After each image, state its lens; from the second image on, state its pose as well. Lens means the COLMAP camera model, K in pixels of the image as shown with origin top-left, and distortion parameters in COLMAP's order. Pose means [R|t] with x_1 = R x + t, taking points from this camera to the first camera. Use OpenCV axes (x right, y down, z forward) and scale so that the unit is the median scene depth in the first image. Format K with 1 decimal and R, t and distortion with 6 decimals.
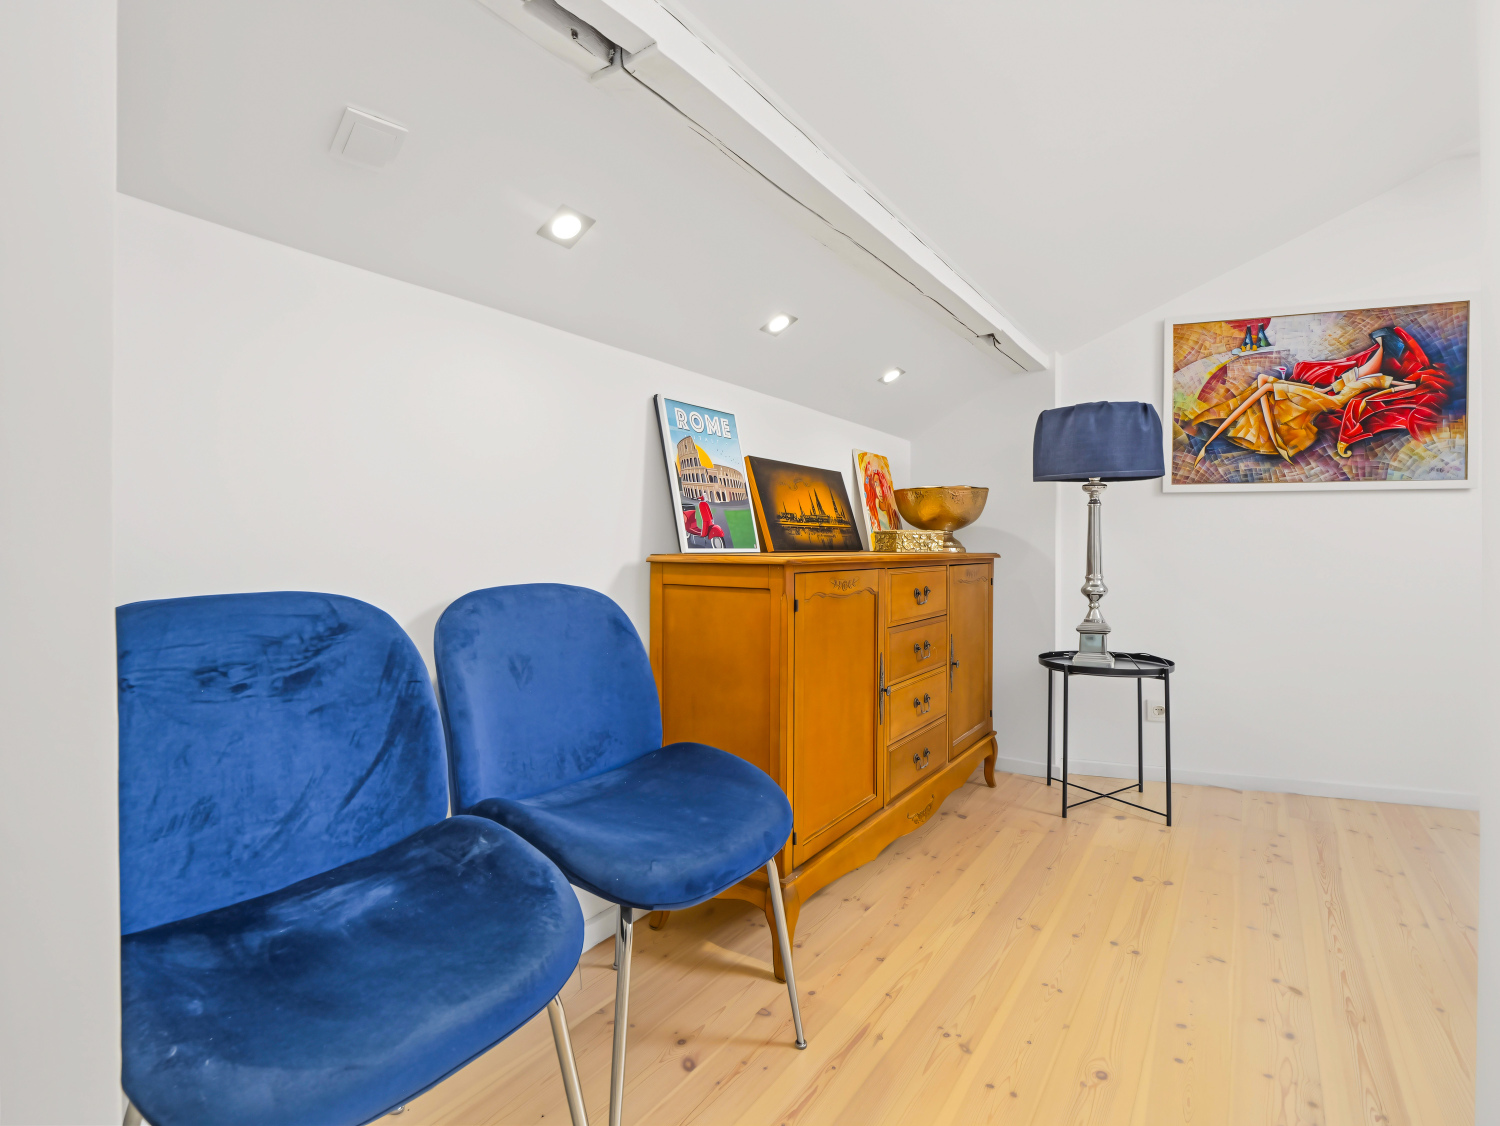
lens RADIAL K [[728.7, 0, 741.6], [0, 728.7, 551.3], [0, 0, 1]] dist [-0.016036, 0.000386]
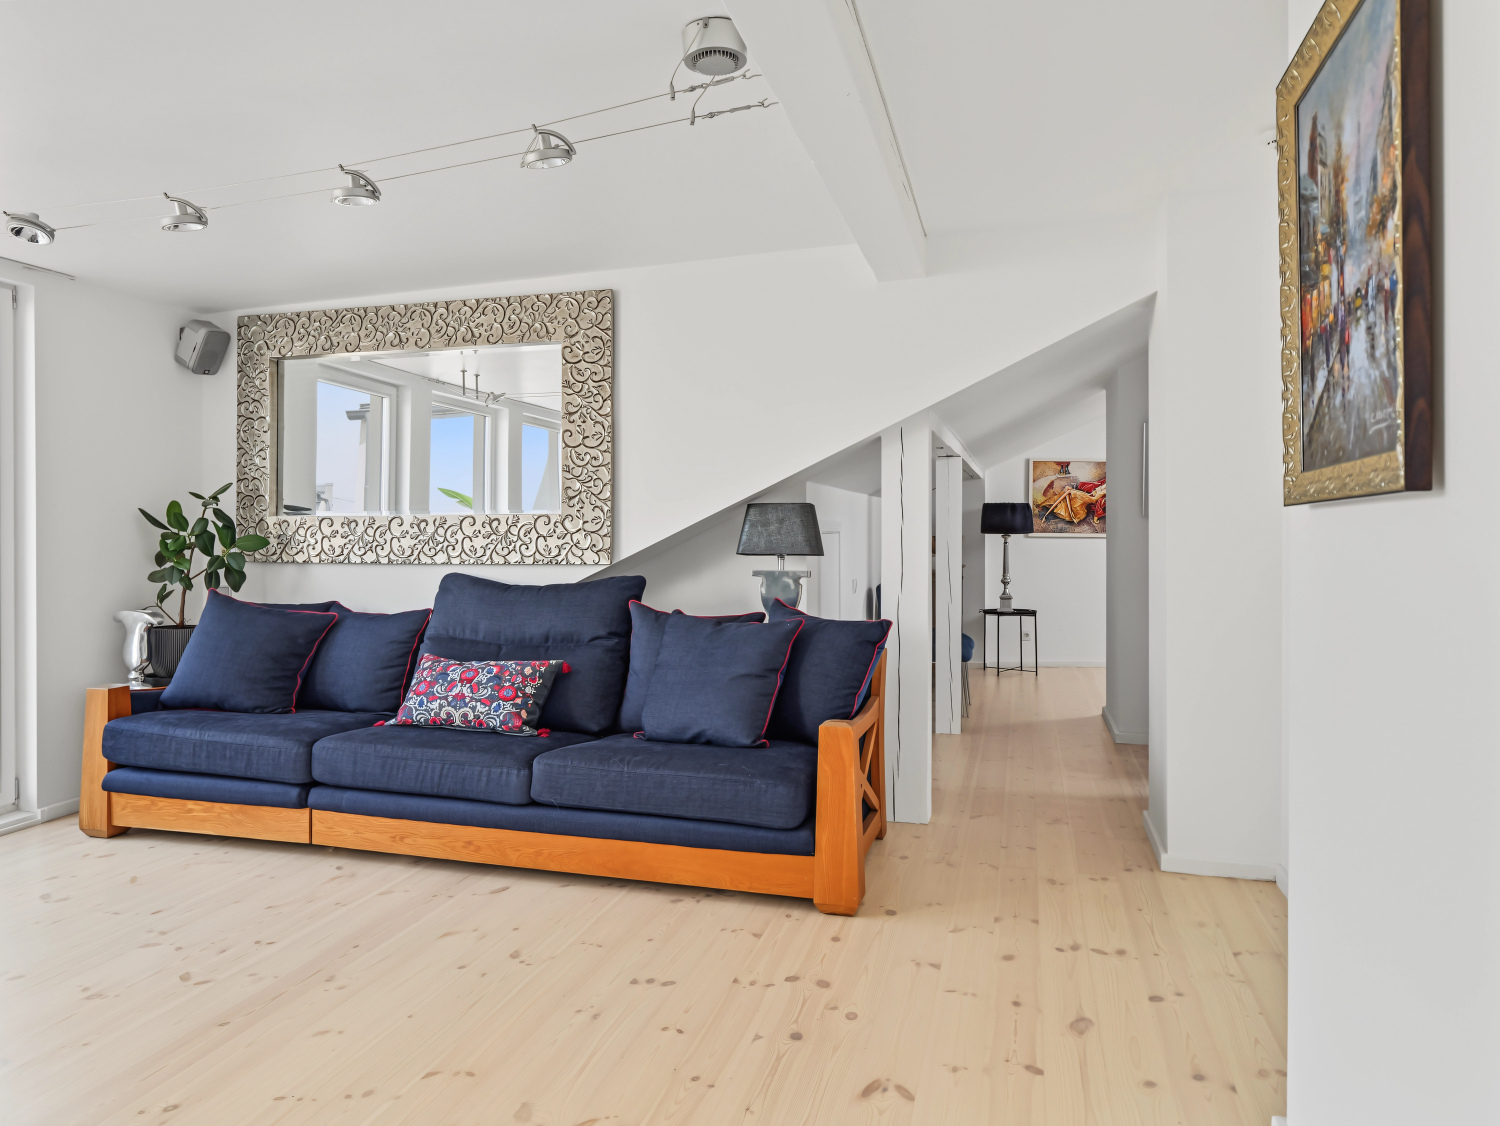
lens RADIAL K [[1057.2, 0, 757.1], [0, 1057.2, 541.4], [0, 0, 1]] dist [-0.032160, 0.000247]
pose [[0.936498, 0.000786, 0.350672, -1.402016], [-0.000863, 1.000000, 0.000063, -0.069587], [-0.350672, -0.000362, 0.936498, -1.826597]]
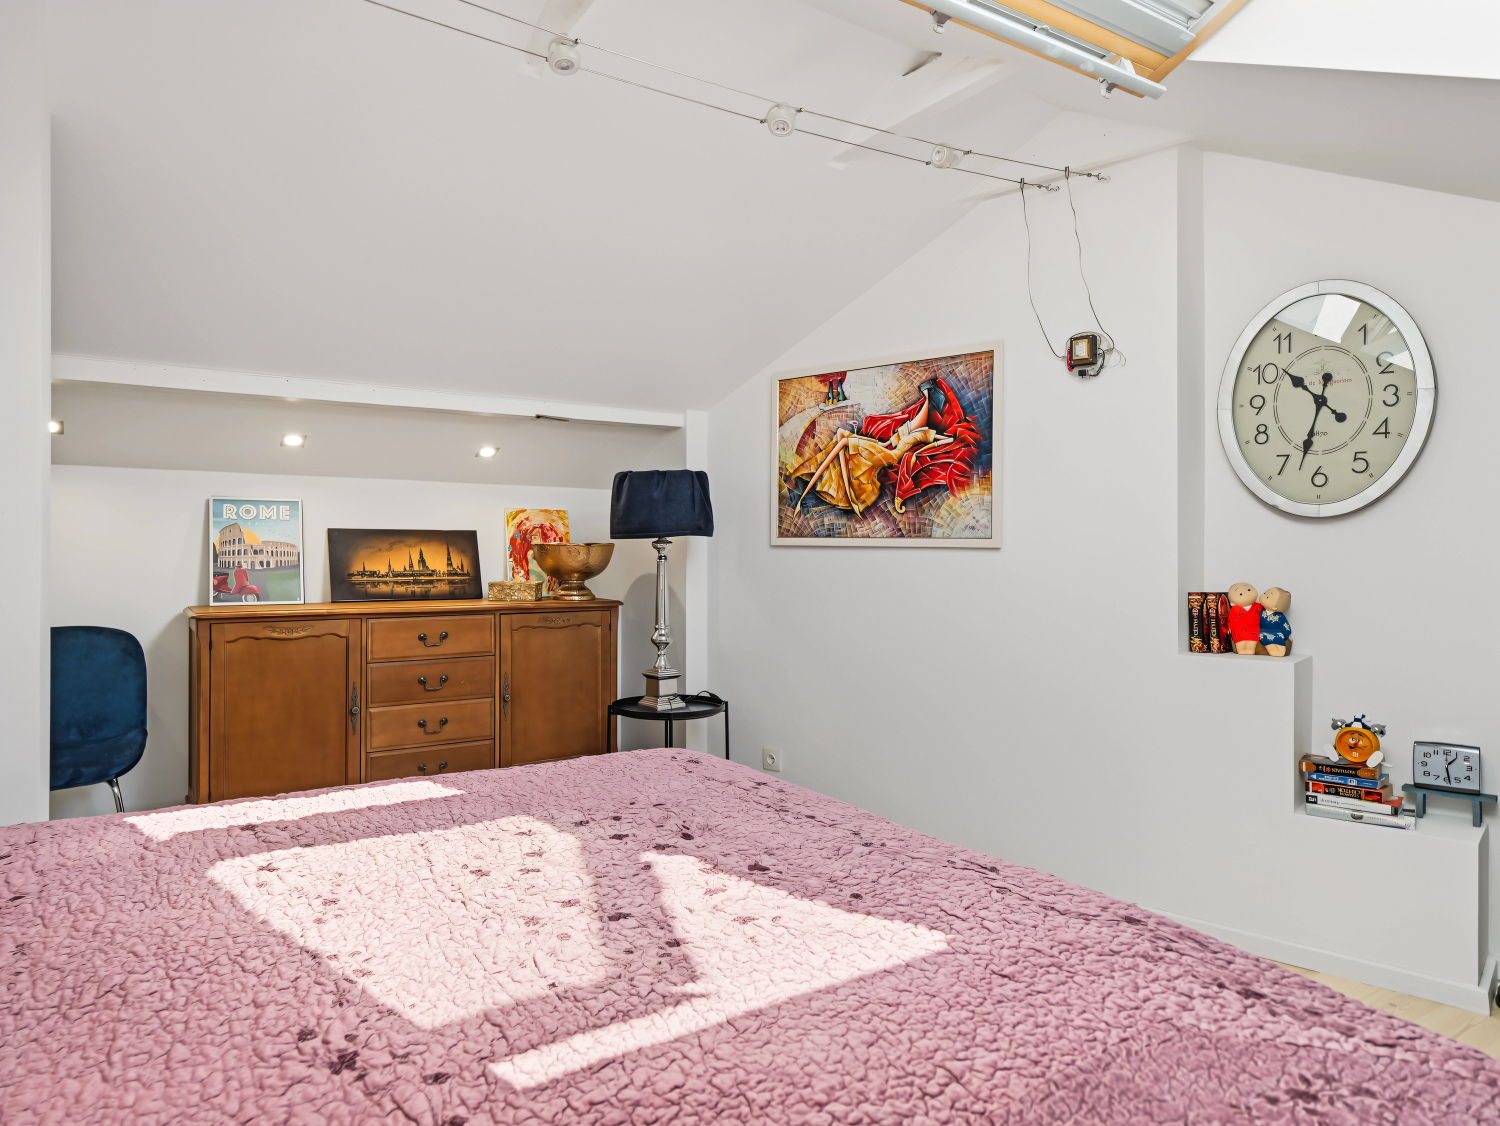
lens RADIAL K [[996.3, 0, 751.0], [0, 996.3, 544.3], [0, 0, 1]] dist [0.005582, 0.000435]
pose [[0.930133, 0.001749, -0.367220, 1.130305], [-0.005579, 0.999941, -0.009369, -0.073472], [0.367181, 0.010763, 0.930087, -0.326095]]
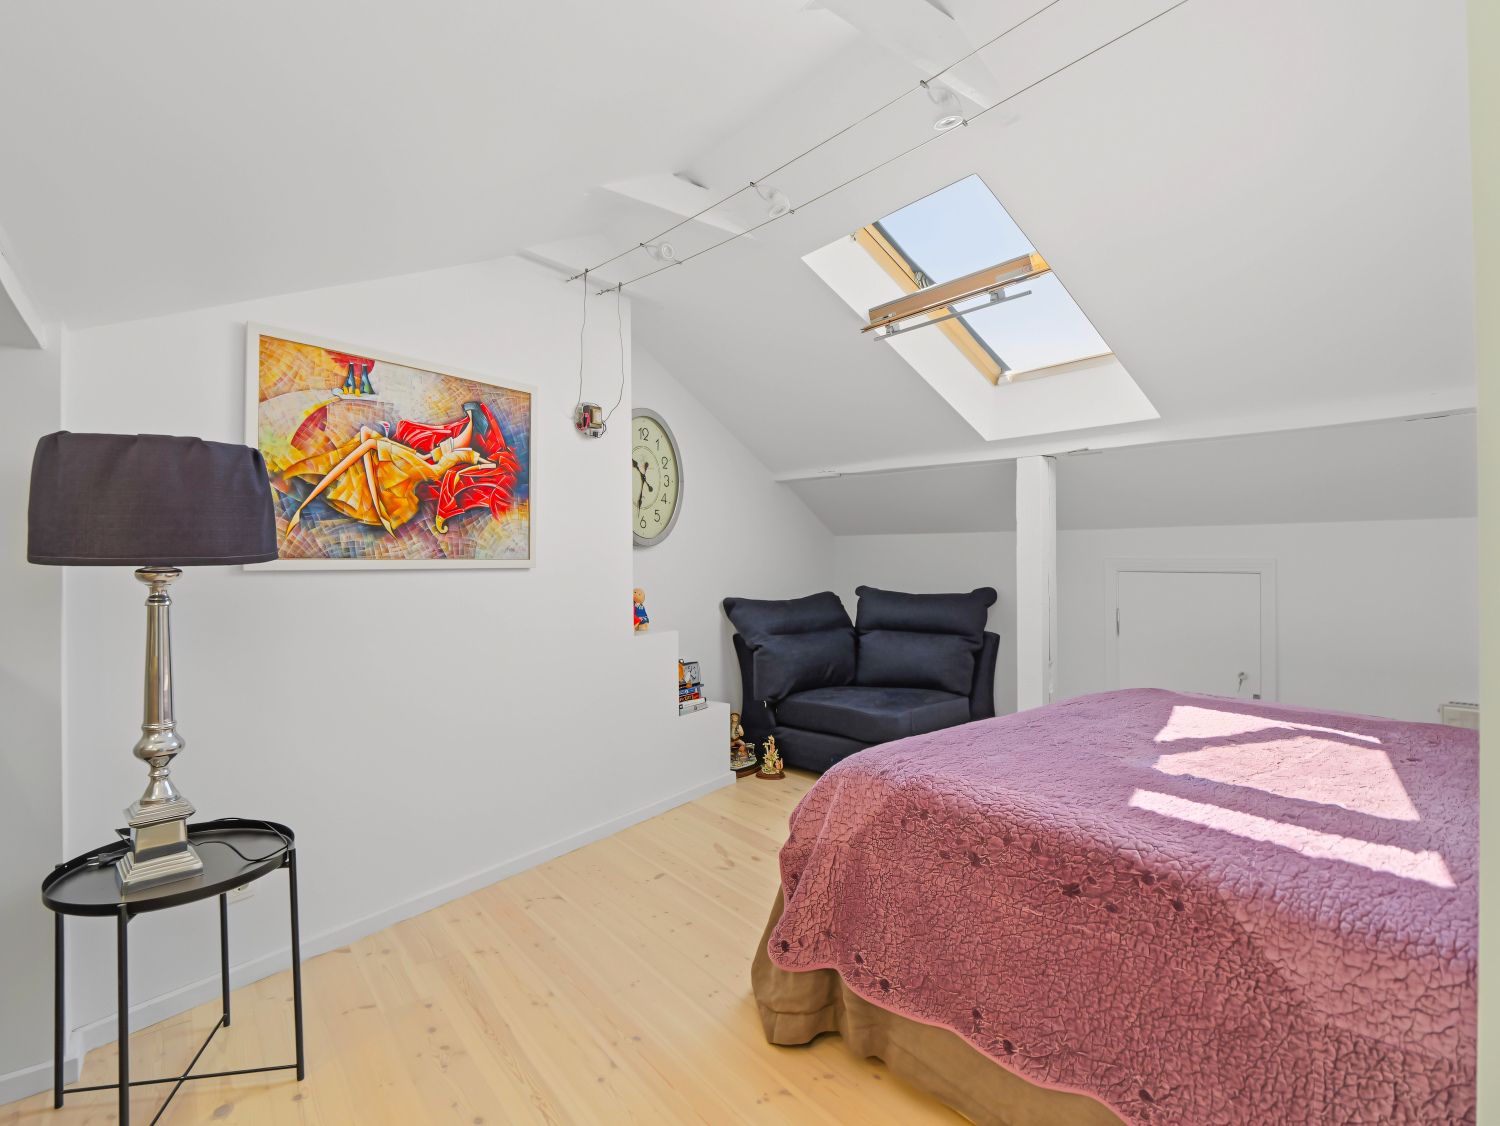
lens RADIAL K [[728.7, 0, 741.6], [0, 728.7, 551.3], [0, 0, 1]] dist [-0.016036, 0.000386]
pose [[0.281431, 0.004728, 0.959570, 0.053038], [0.008325, 0.999938, -0.007368, -0.095762], [-0.959545, 0.010062, 0.281374, 0.366552]]
